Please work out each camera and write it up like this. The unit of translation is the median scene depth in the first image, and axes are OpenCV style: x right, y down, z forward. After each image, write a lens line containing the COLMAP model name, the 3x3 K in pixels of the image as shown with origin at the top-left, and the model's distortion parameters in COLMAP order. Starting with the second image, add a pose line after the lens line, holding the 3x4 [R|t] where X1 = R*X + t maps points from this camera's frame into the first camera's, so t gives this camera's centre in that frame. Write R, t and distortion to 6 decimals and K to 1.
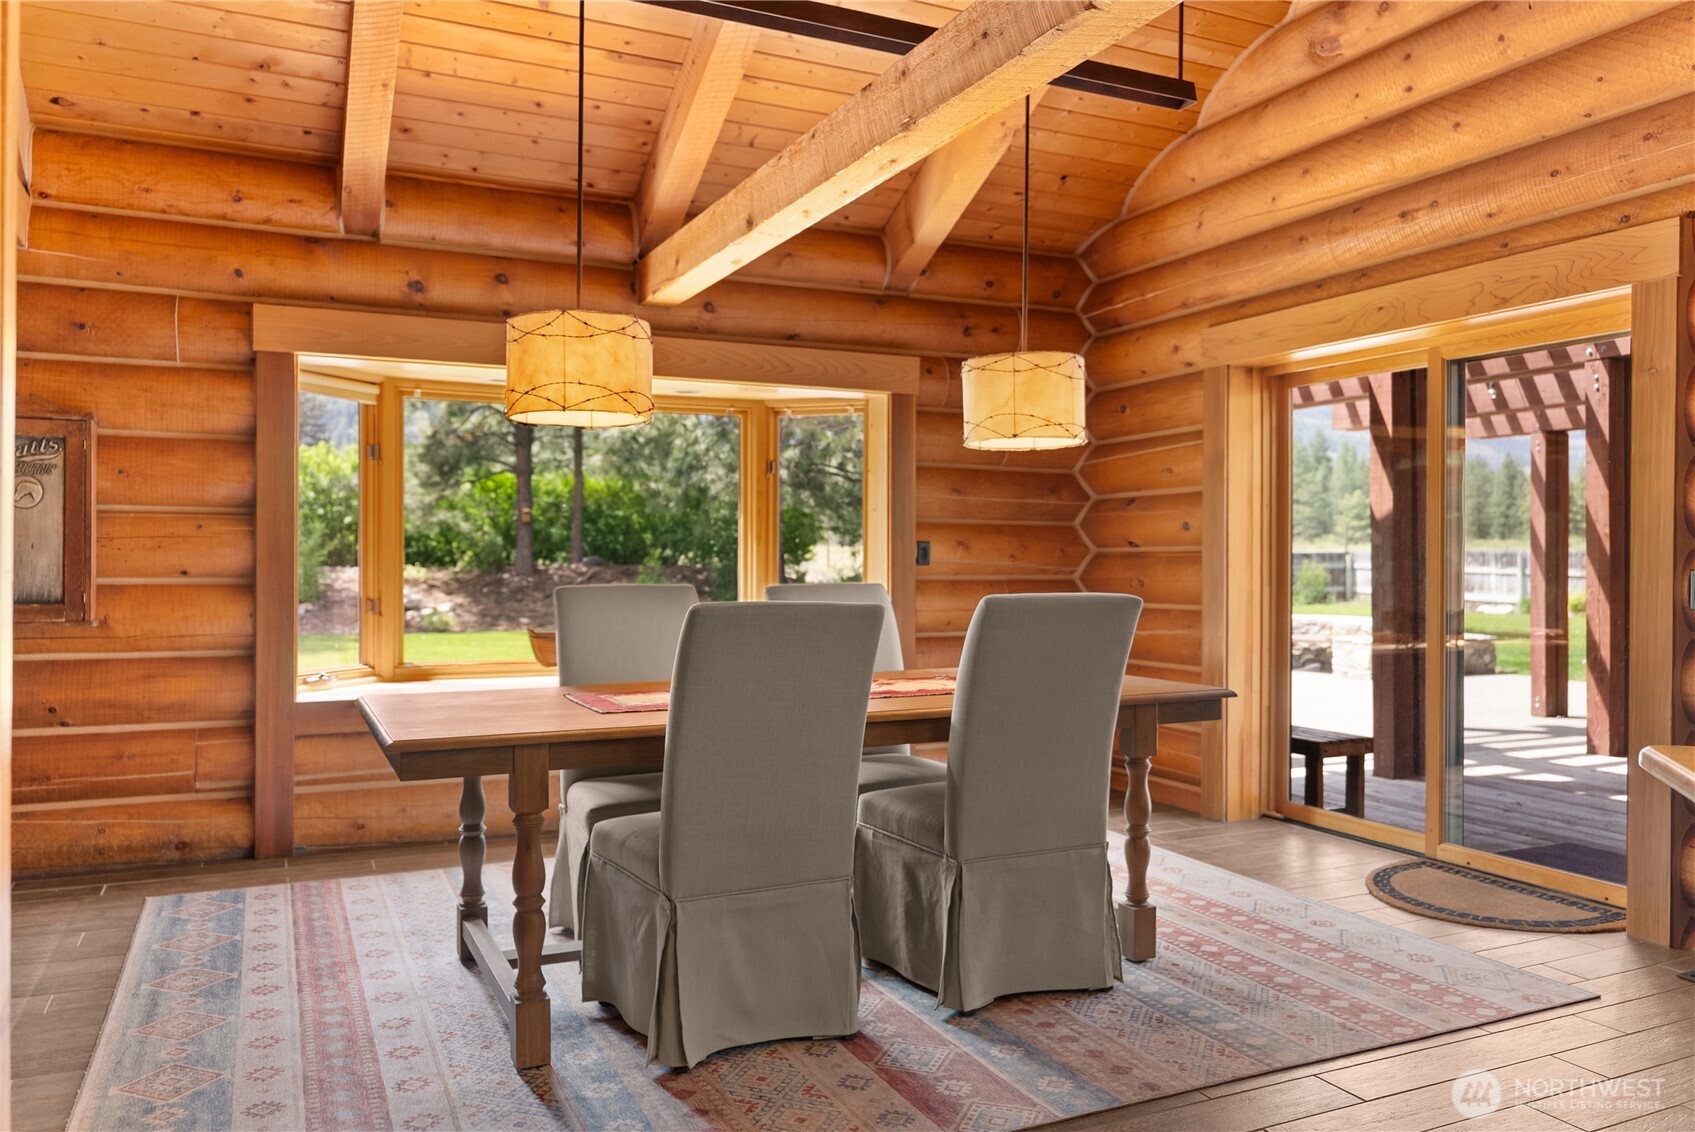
lens RADIAL K [[1253.0, 0, 841.7], [0, 1253.0, 563.8], [0, 0, 1]] dist [-0.003696, -0.000082]
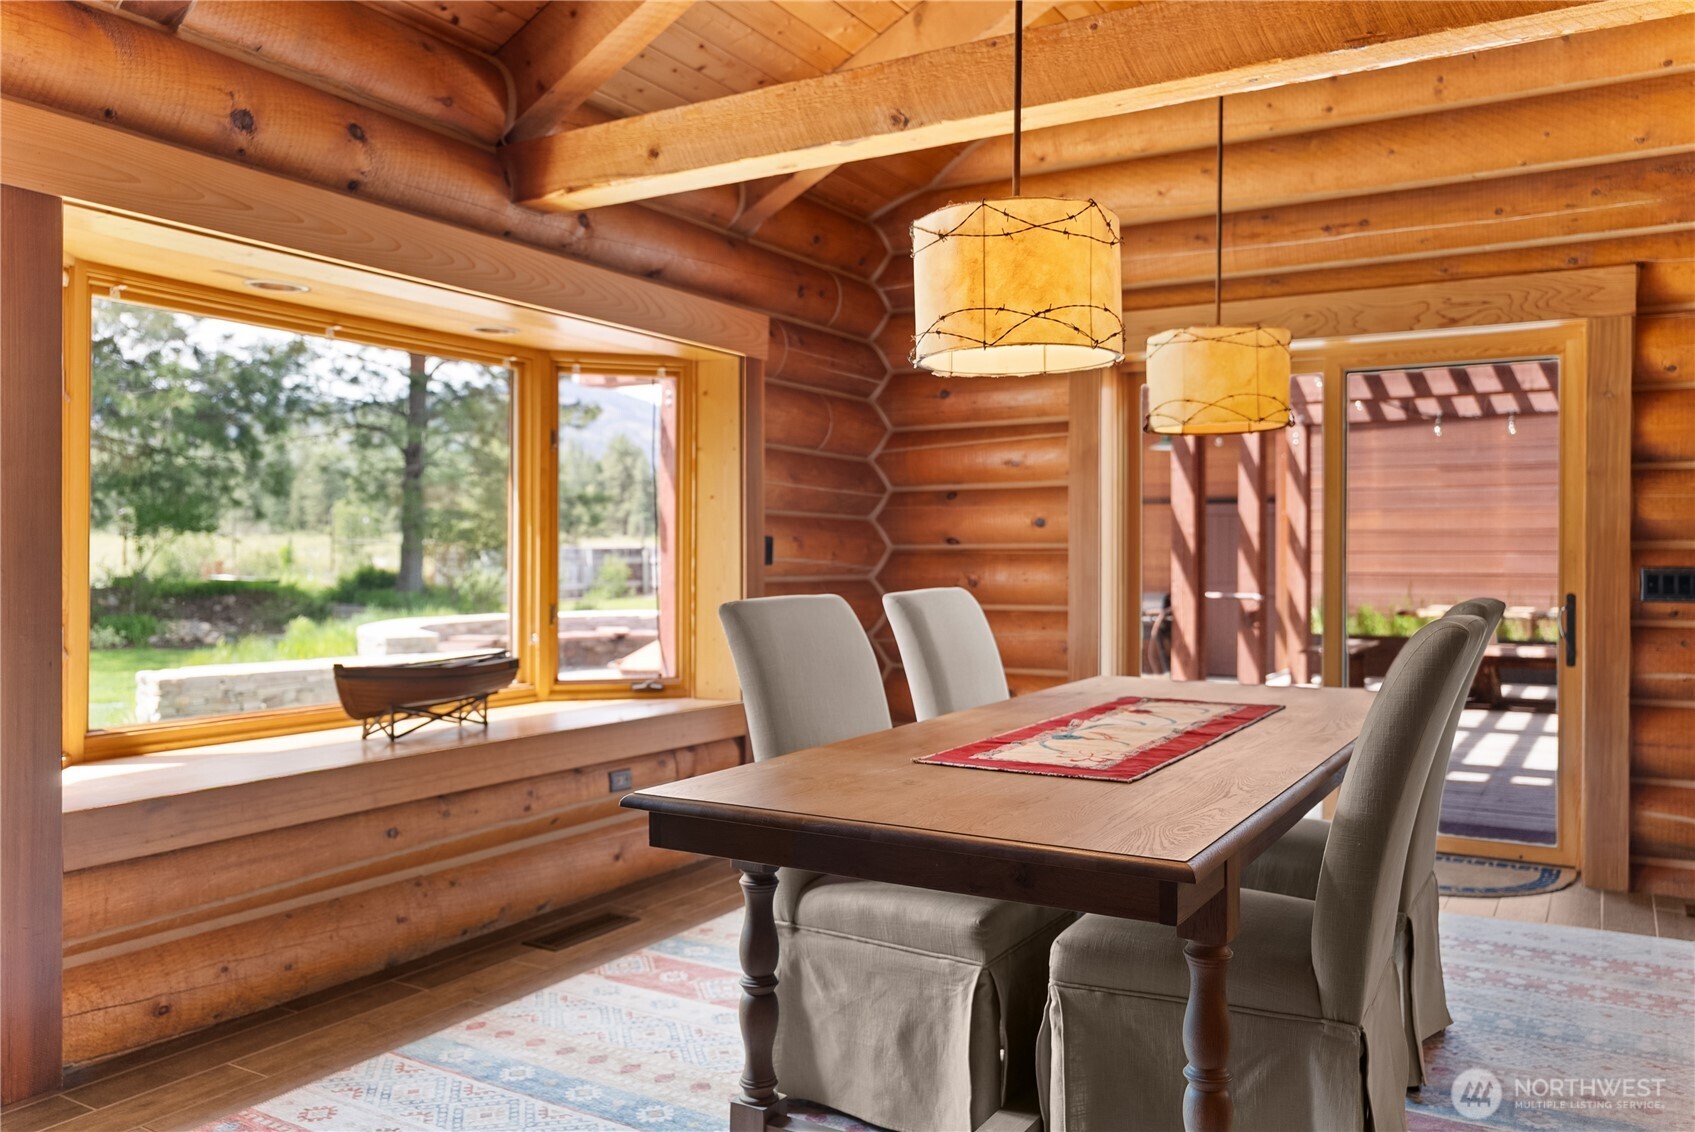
lens RADIAL K [[1303.0, 0, 845.1], [0, 1303.0, 558.3], [0, 0, 1]] dist [-0.009616, 0.004737]
pose [[0.826219, -0.002664, 0.563343, -0.440334], [0.002841, 0.999996, 0.000563, -0.004350], [-0.563342, 0.001135, 0.826223, 0.291652]]
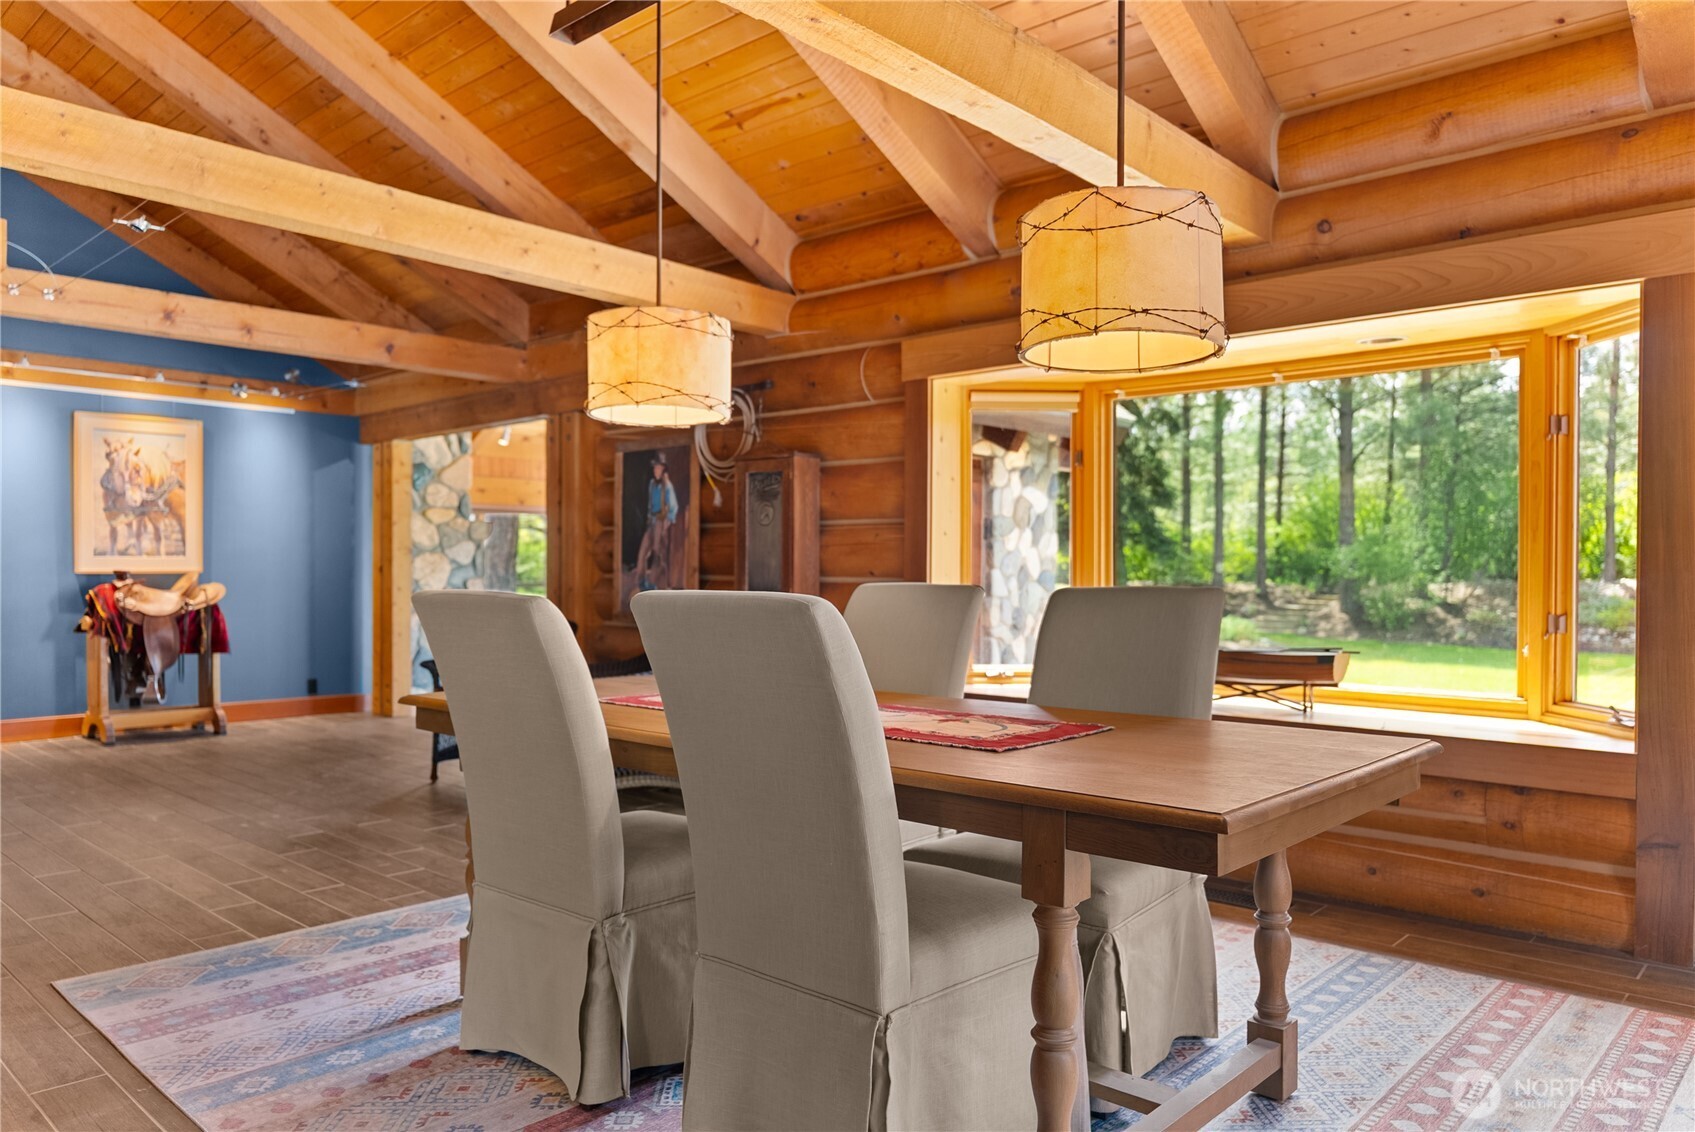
lens RADIAL K [[1166.7, 0, 842.9], [0, 1166.7, 575.3], [0, 0, 1]] dist [-0.021924, -0.003532]
pose [[0.376156, 0.012423, -0.926473, 0.476269], [-0.006289, 0.999921, 0.010855, -0.002710], [0.926535, 0.001744, 0.376204, 0.499397]]
